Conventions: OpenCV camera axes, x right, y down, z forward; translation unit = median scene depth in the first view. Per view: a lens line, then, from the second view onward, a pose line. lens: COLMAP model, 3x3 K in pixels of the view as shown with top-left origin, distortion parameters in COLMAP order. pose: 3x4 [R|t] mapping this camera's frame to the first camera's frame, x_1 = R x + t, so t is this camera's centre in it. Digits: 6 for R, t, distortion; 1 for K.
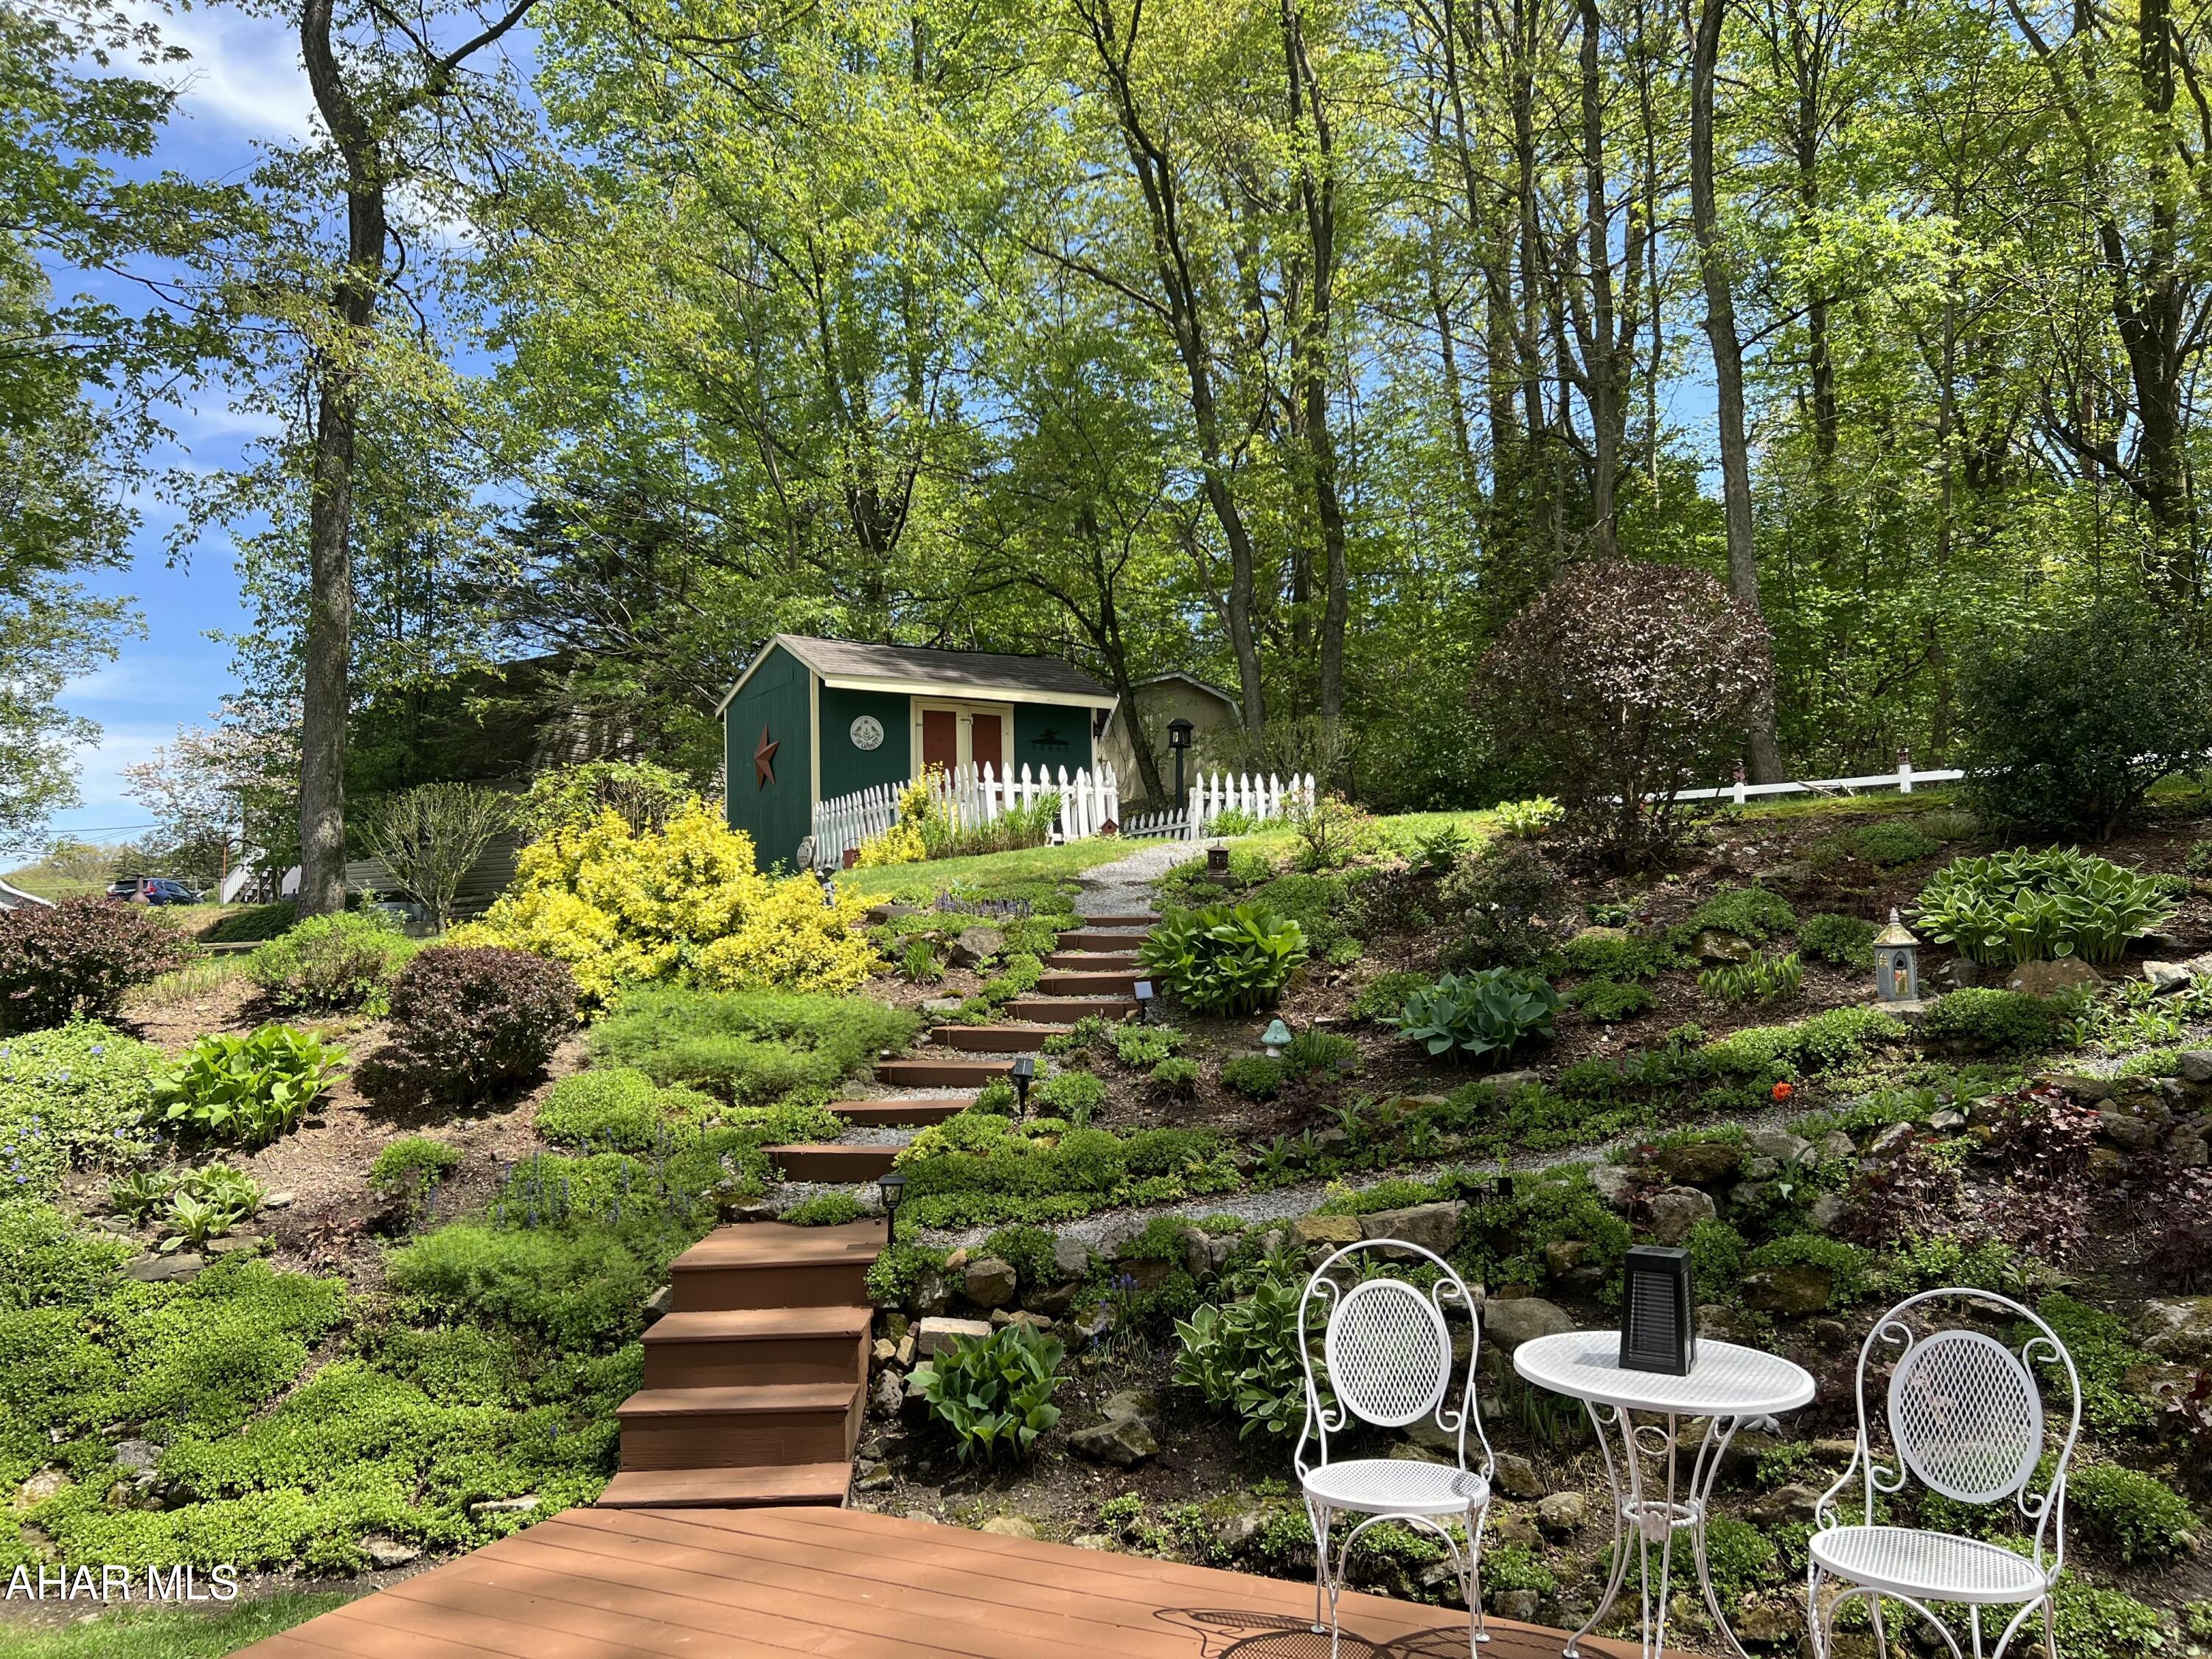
lens RADIAL K [[1665.3, 0, 1108.8], [0, 1665.3, 843.4], [0, 0, 1]] dist [0.069450, -0.084357]
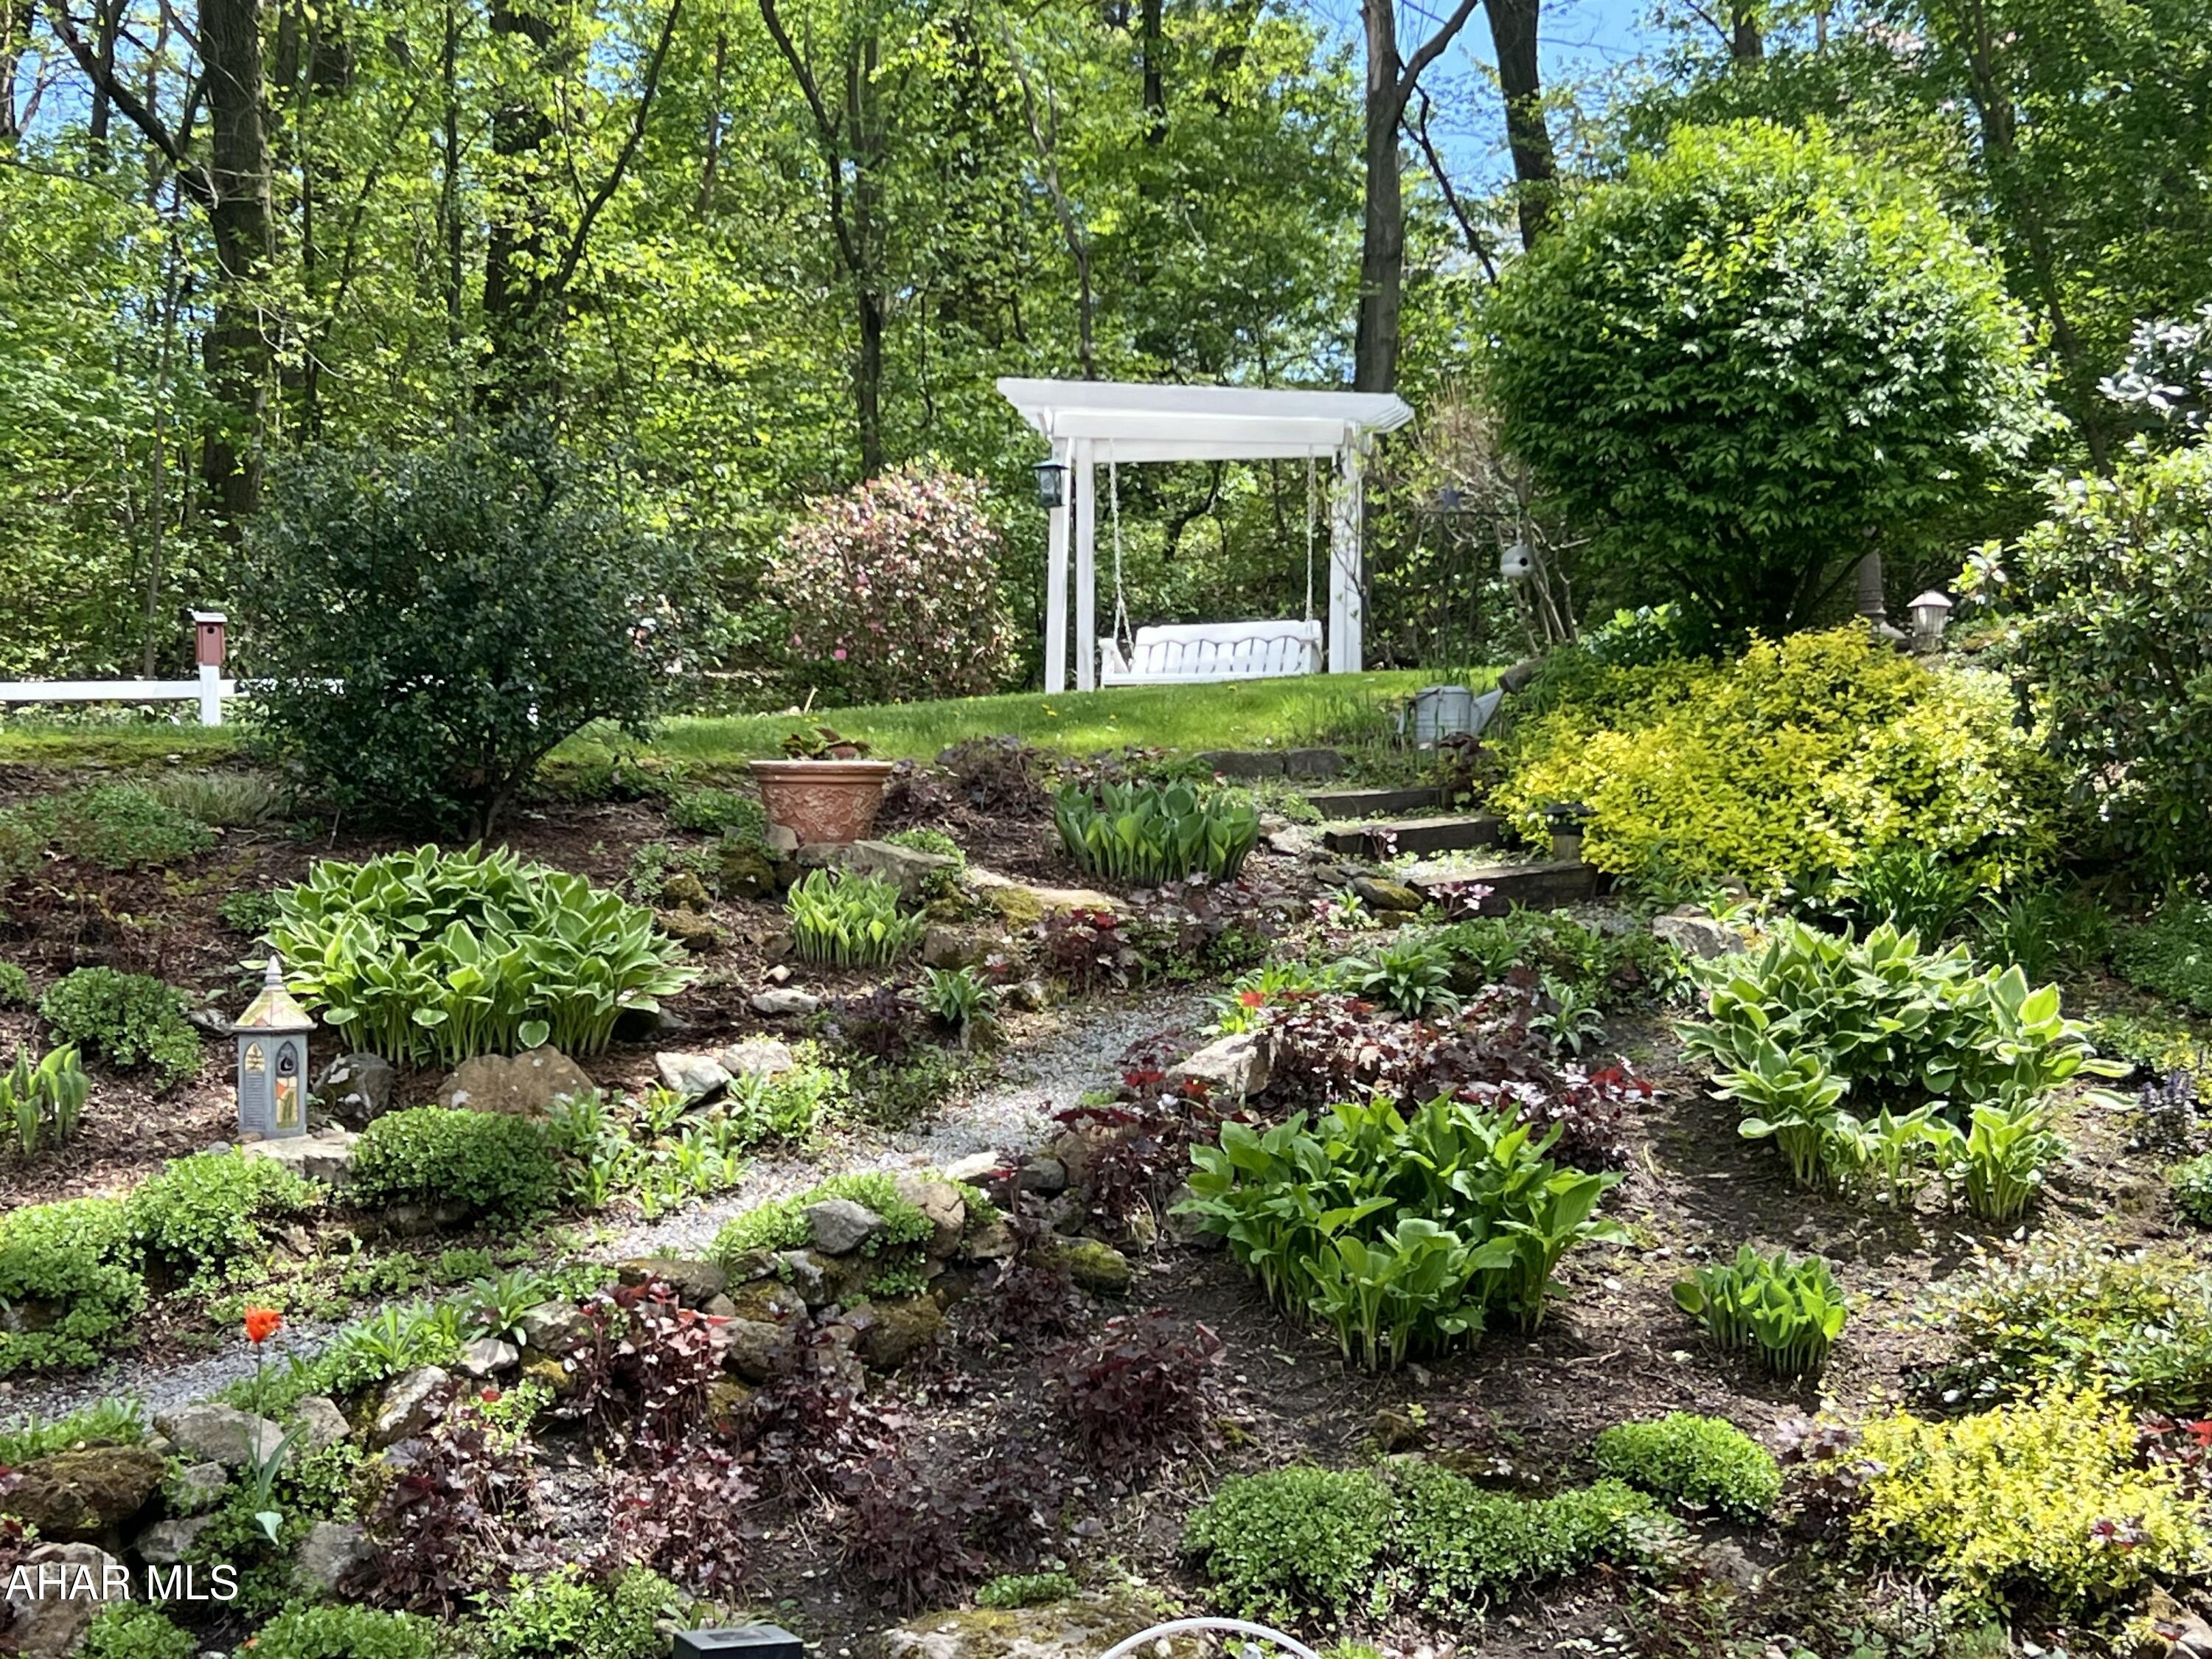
lens RADIAL K [[3529.3, 0, 1108.4], [0, 3529.3, 833.5], [0, 0, 1]] dist [0.295521, -1.398520]
pose [[0.625394, 0.036455, 0.779457, -0.186197], [-0.040036, 0.999092, -0.014604, 0.005533], [-0.779282, -0.022073, 0.626285, 0.102487]]
